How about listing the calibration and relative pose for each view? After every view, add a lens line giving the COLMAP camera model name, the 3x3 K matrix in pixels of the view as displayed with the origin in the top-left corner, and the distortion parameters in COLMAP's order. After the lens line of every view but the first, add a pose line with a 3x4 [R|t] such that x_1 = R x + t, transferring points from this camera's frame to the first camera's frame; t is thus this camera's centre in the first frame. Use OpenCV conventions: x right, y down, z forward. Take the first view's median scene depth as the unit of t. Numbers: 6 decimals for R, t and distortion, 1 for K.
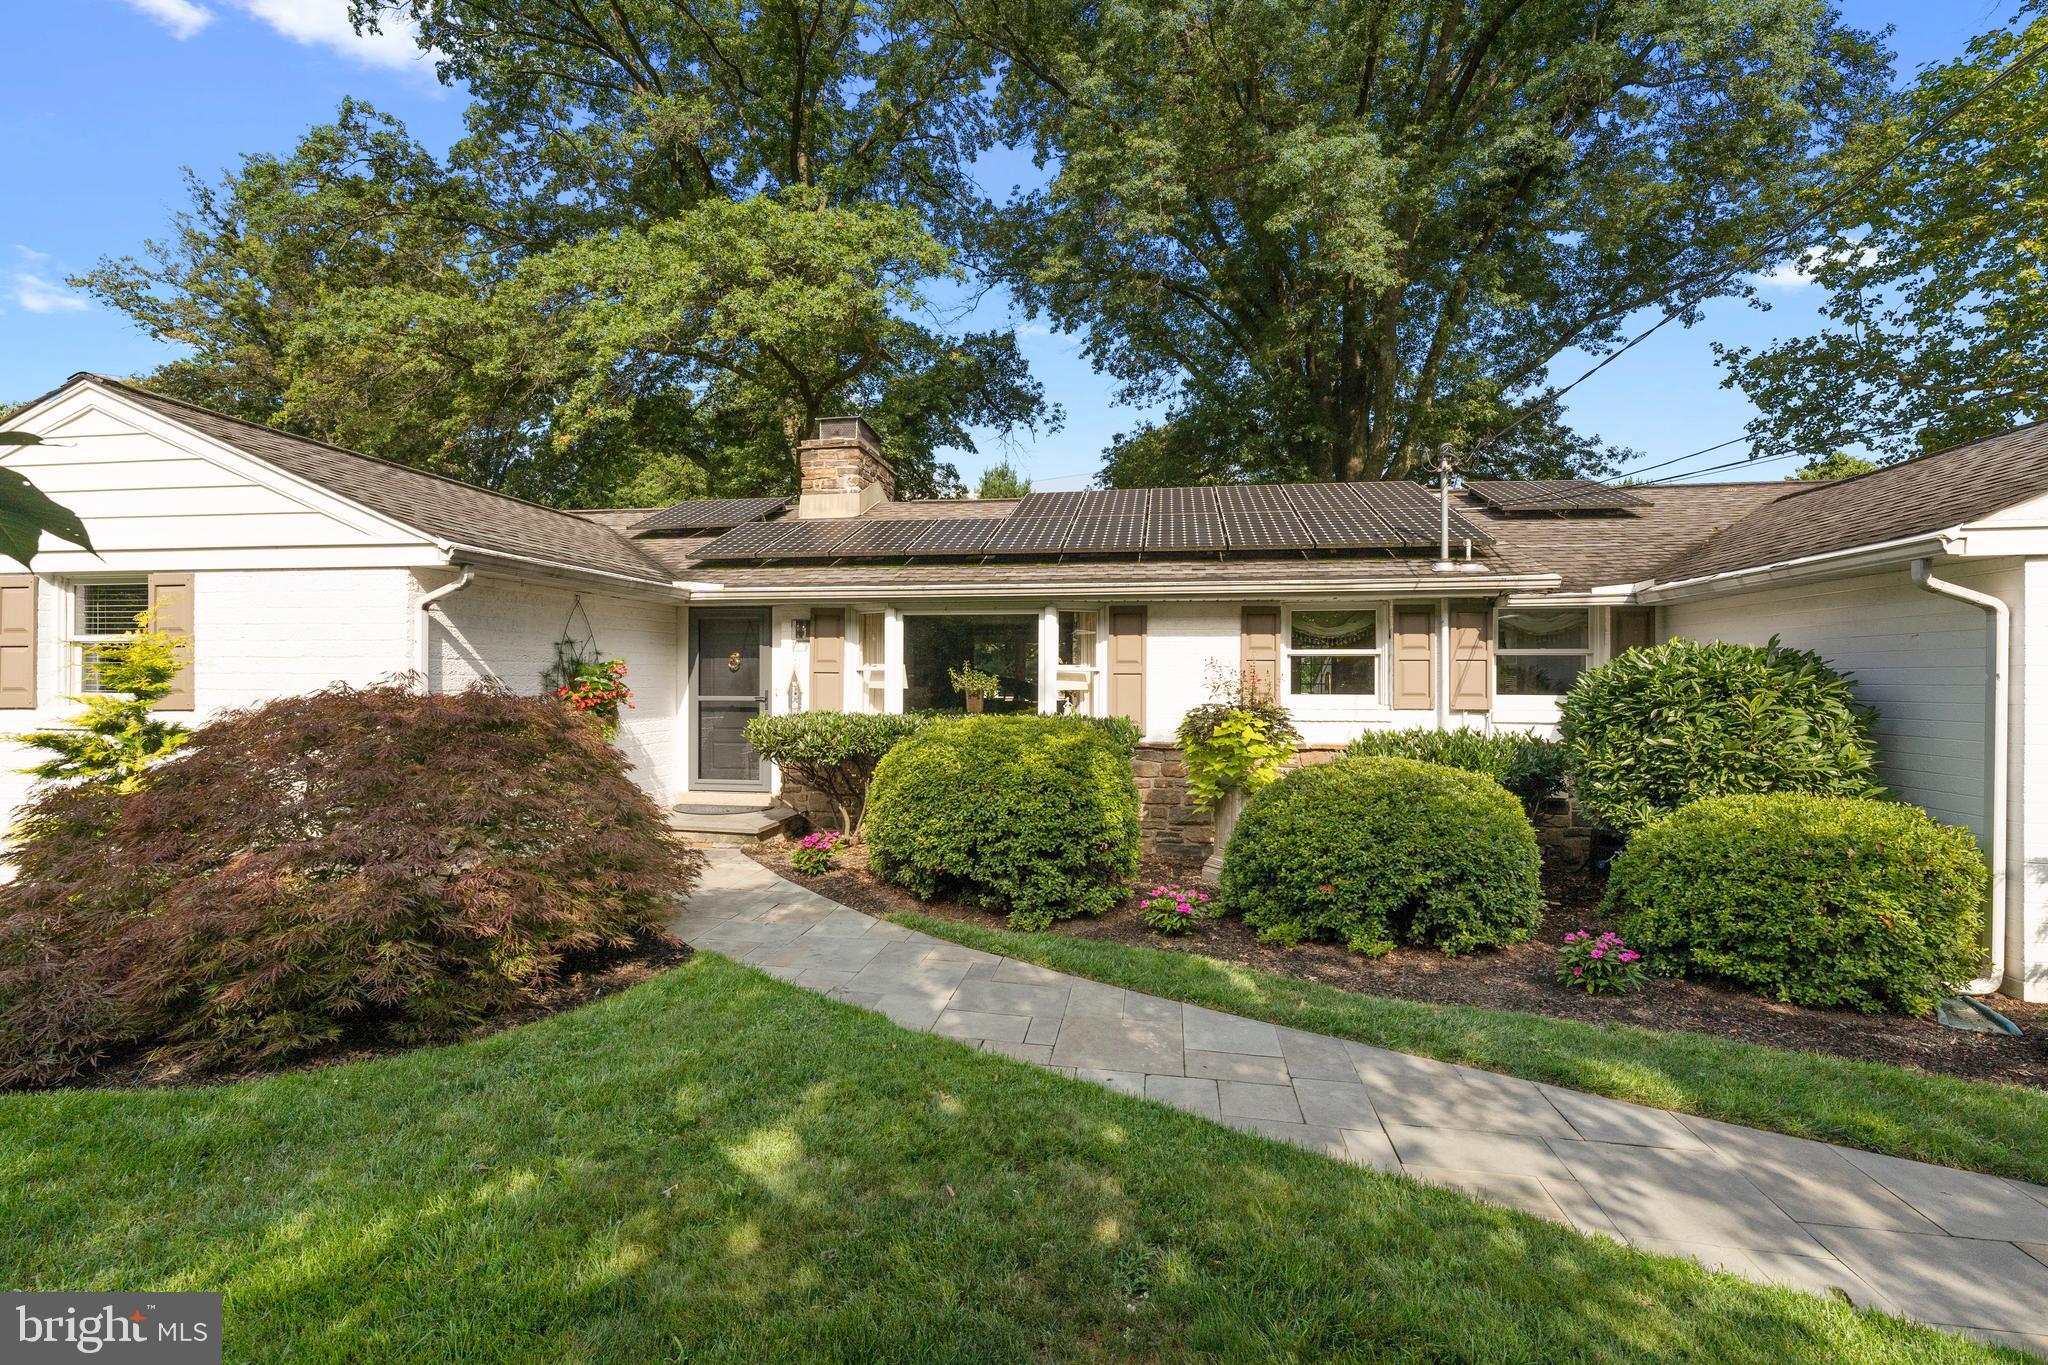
lens RADIAL K [[897.4, 0, 1022.5], [0, 897.4, 682.1], [0, 0, 1]] dist [0.000729, -0.000340]
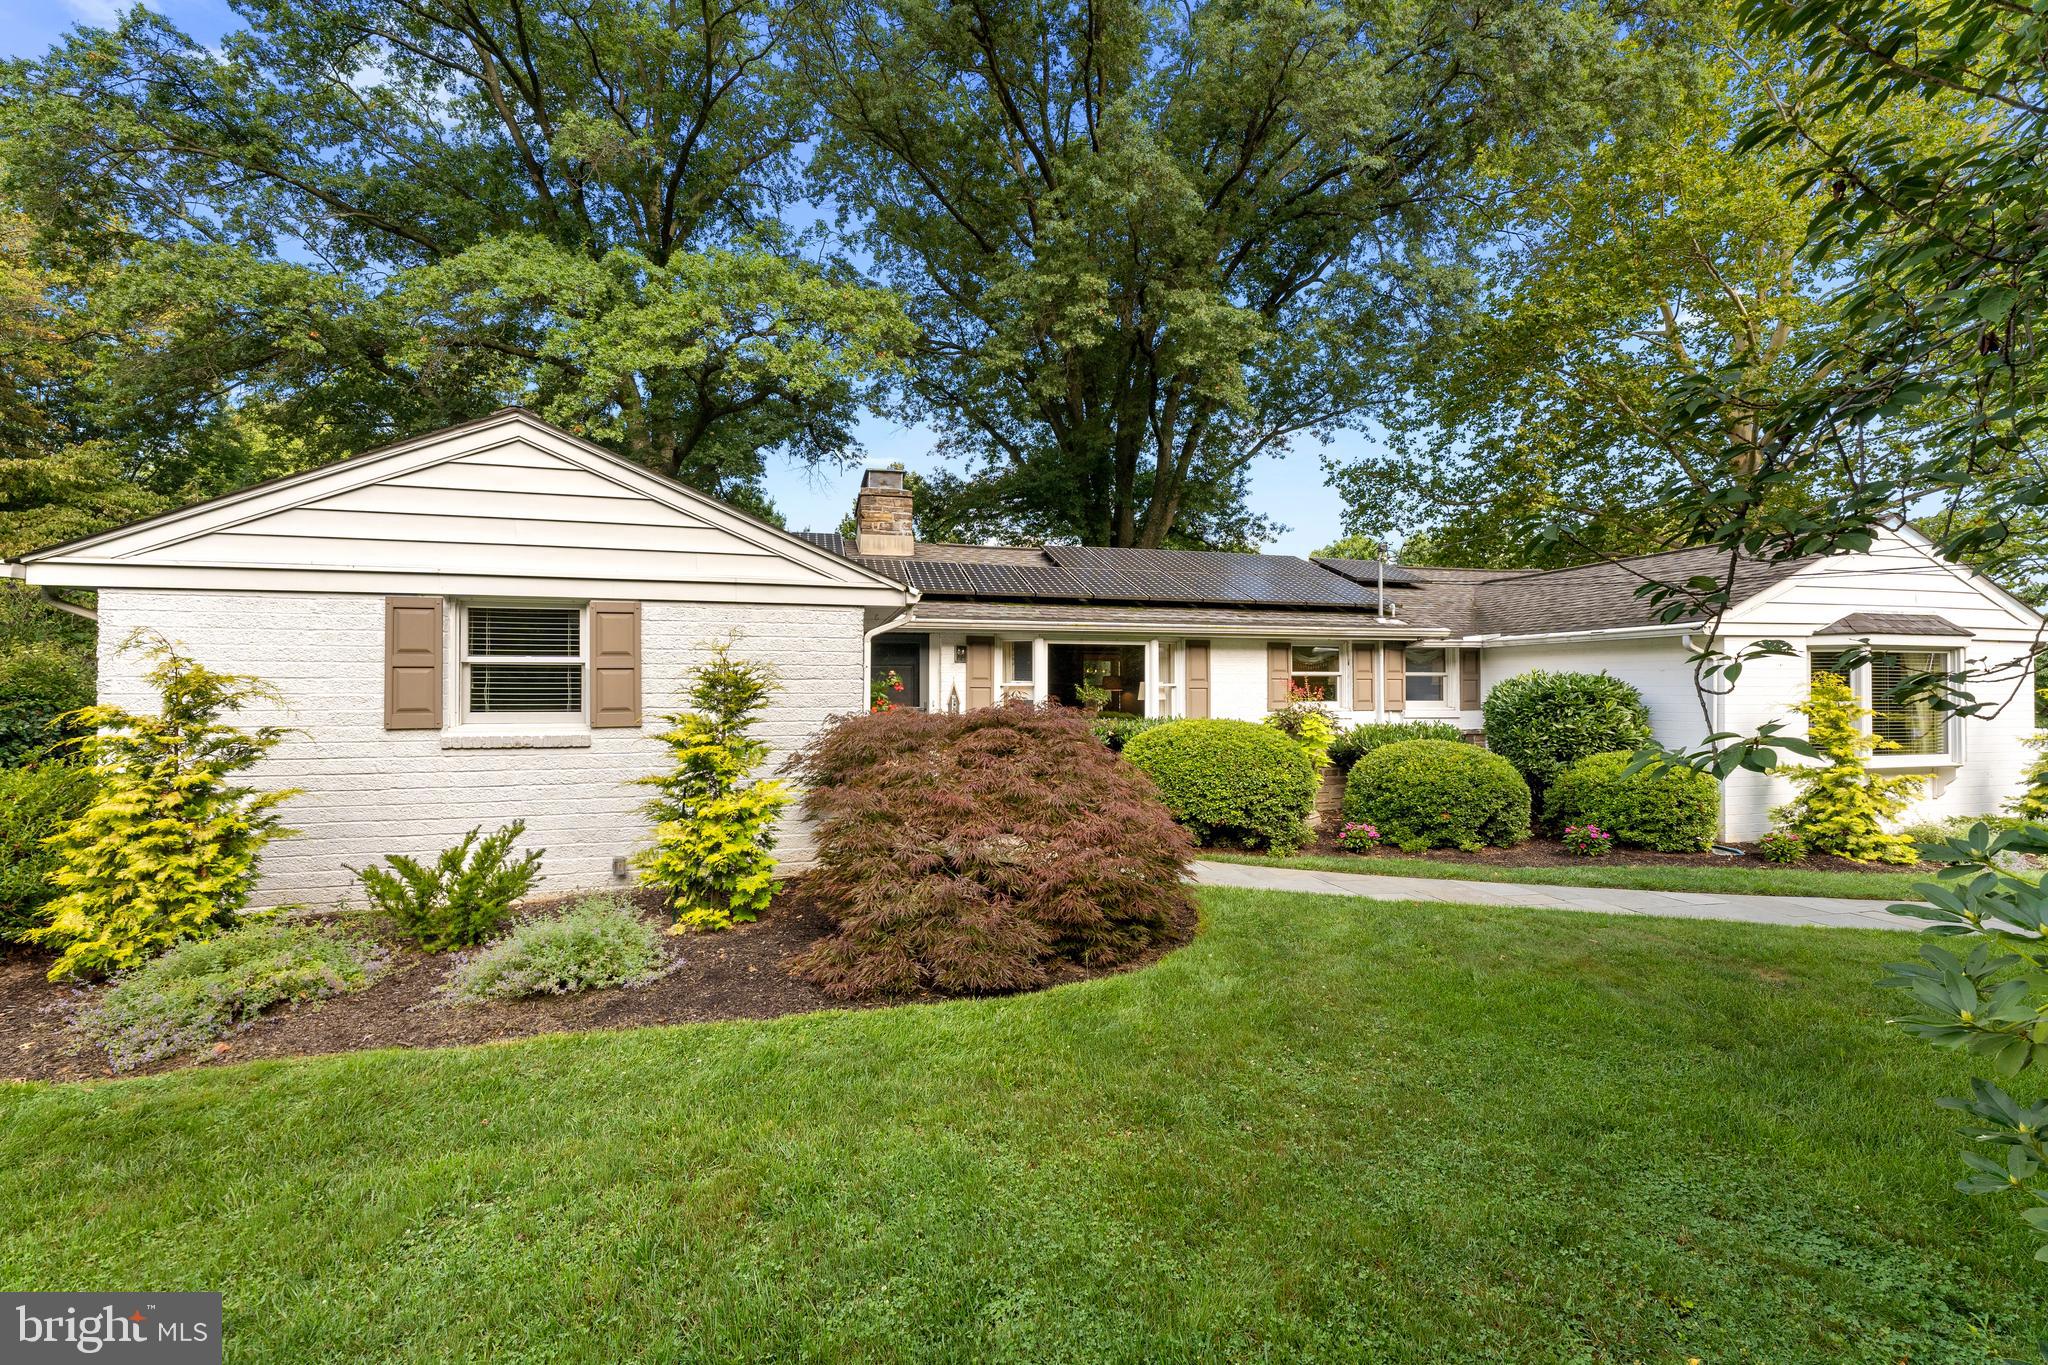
lens RADIAL K [[811.6, 0, 1022.4], [0, 811.6, 683.9], [0, 0, 1]] dist [0.003612, -0.000041]
pose [[0.921484, -0.001089, 0.388416, -0.268930], [0.002744, 0.999989, -0.003706, -0.004906], [-0.388407, 0.004480, 0.921477, -0.031881]]
